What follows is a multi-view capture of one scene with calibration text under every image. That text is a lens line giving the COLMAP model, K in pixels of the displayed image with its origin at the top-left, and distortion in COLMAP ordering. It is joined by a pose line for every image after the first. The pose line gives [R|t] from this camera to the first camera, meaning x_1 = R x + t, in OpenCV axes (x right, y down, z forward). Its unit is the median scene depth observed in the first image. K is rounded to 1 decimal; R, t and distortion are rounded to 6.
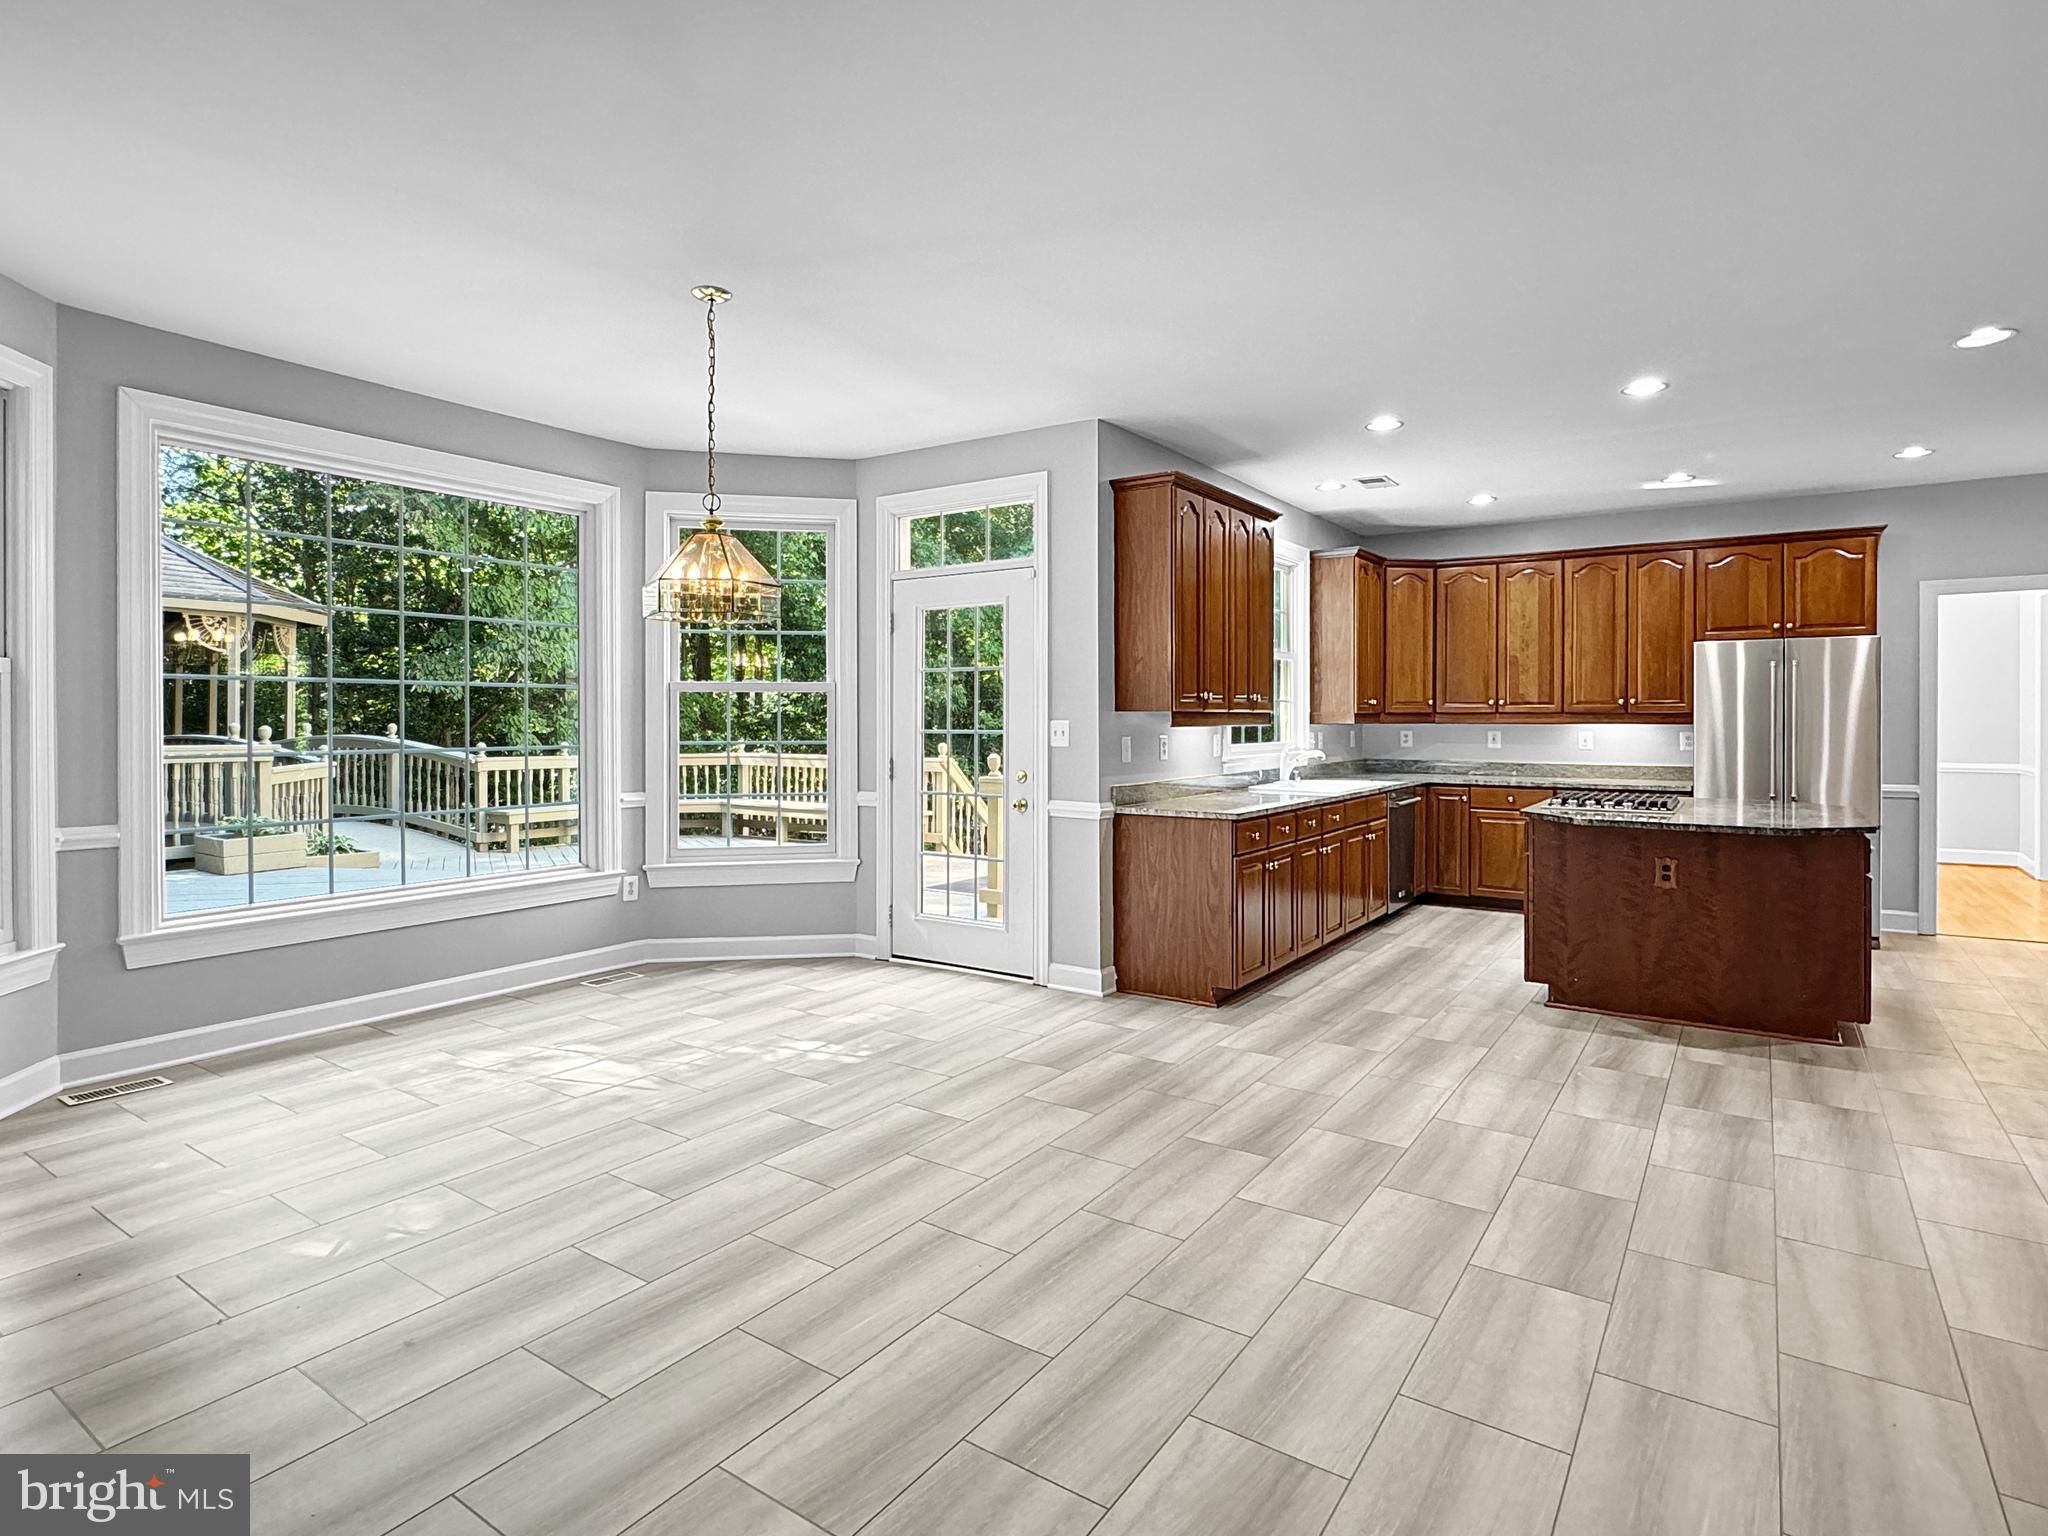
lens RADIAL K [[1082.2, 0, 1022.1], [0, 1082.2, 714.5], [0, 0, 1]] dist [-0.003769, 0.000412]
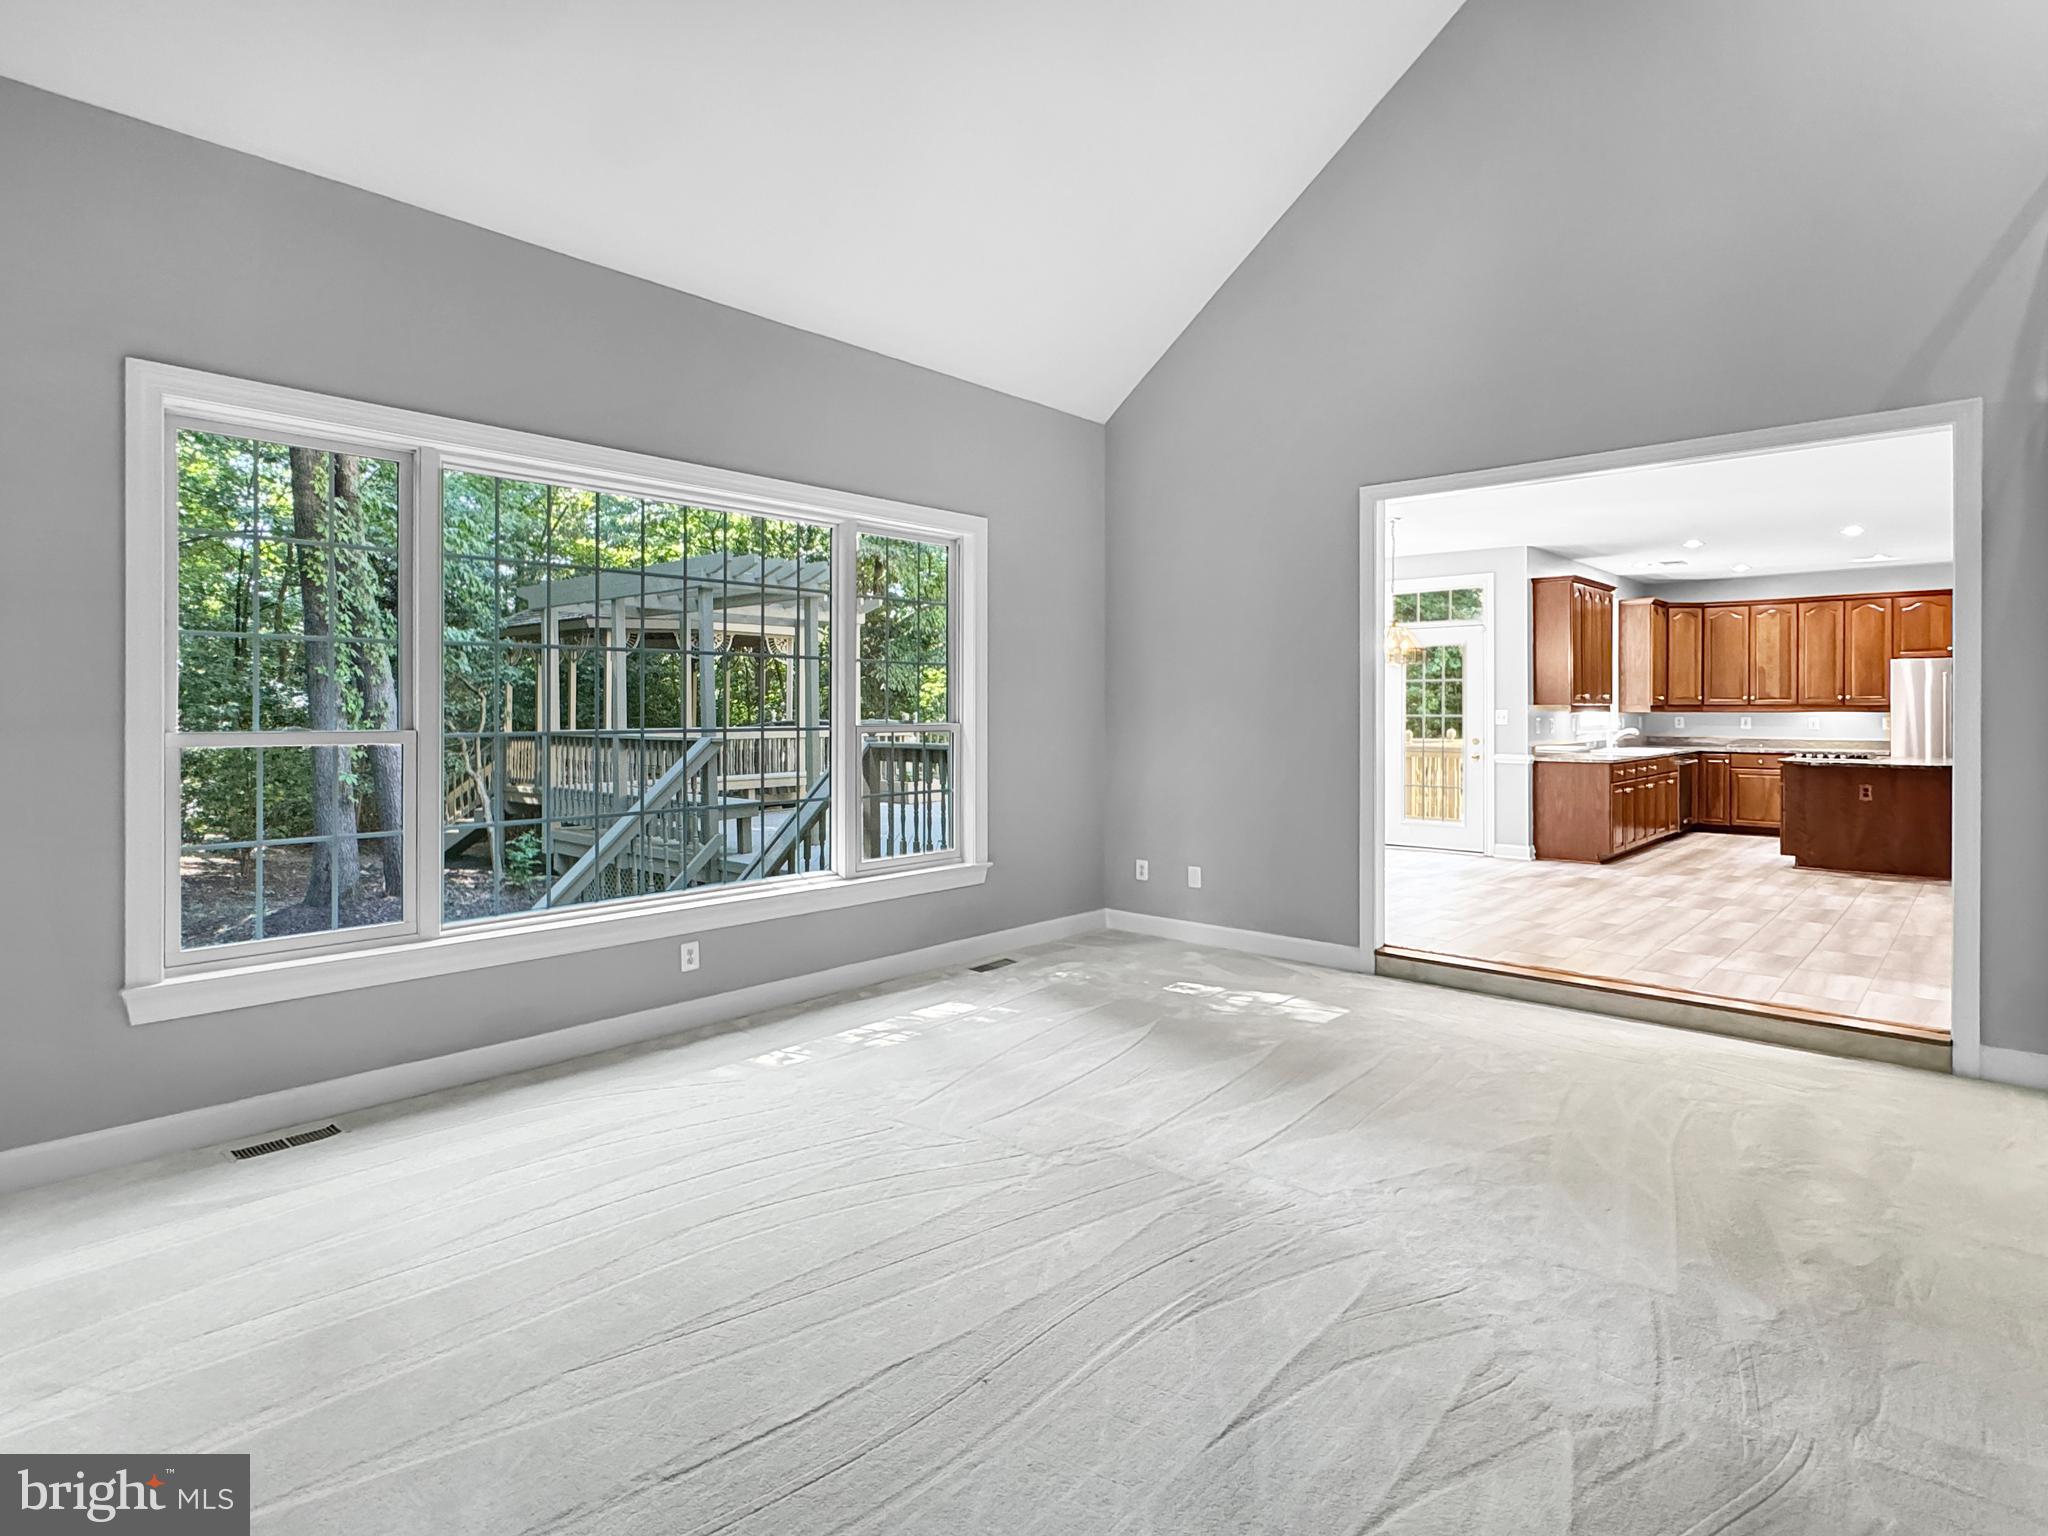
lens RADIAL K [[1095.7, 0, 1011.6], [0, 1095.7, 703.4], [0, 0, 1]] dist [0.001299, -0.000053]
pose [[0.989751, -0.001231, -0.142796, -0.396233], [0.001179, 0.999999, -0.000450, -0.004644], [0.142796, 0.000277, 0.989752, -0.724487]]
